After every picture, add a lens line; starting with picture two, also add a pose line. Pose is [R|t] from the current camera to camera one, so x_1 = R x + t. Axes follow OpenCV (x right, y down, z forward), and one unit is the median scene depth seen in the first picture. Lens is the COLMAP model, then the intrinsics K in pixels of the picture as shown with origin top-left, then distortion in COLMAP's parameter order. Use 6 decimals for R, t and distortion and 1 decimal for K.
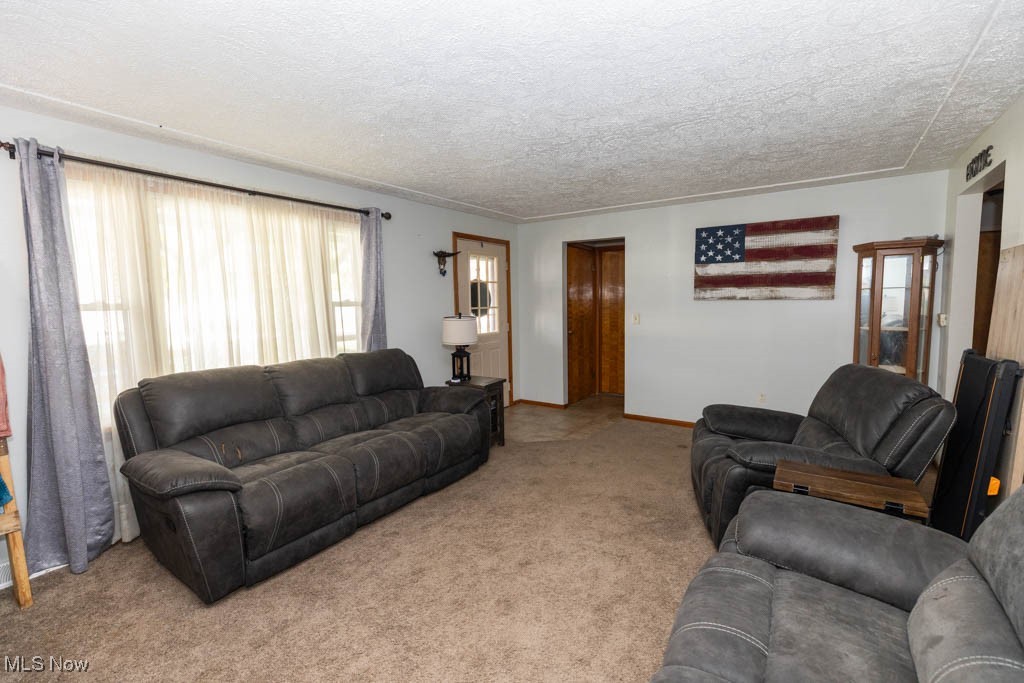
lens RADIAL K [[454.0, 0, 515.9], [0, 454.0, 345.0], [0, 0, 1]] dist [0.000319, -0.000379]
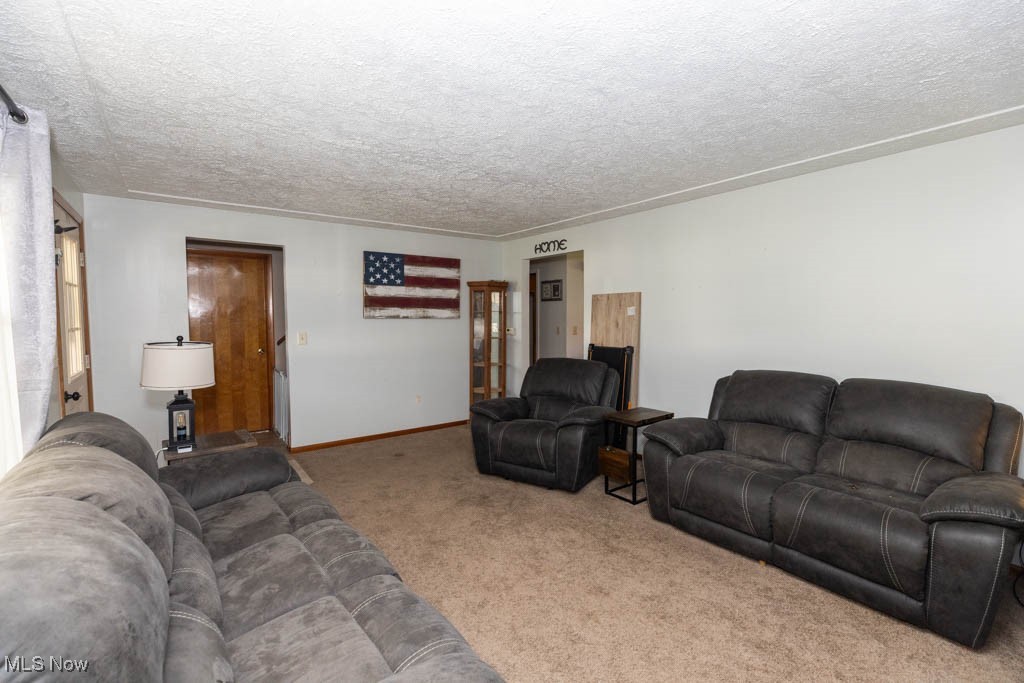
lens RADIAL K [[454.0, 0, 513.8], [0, 454.0, 339.9], [0, 0, 1]] dist [0.000319, -0.000379]
pose [[0.337111, -0.034896, 0.940818, -0.504128], [0.088723, 0.996043, 0.005154, -0.026143], [-0.937275, 0.081734, 0.338873, 0.346350]]
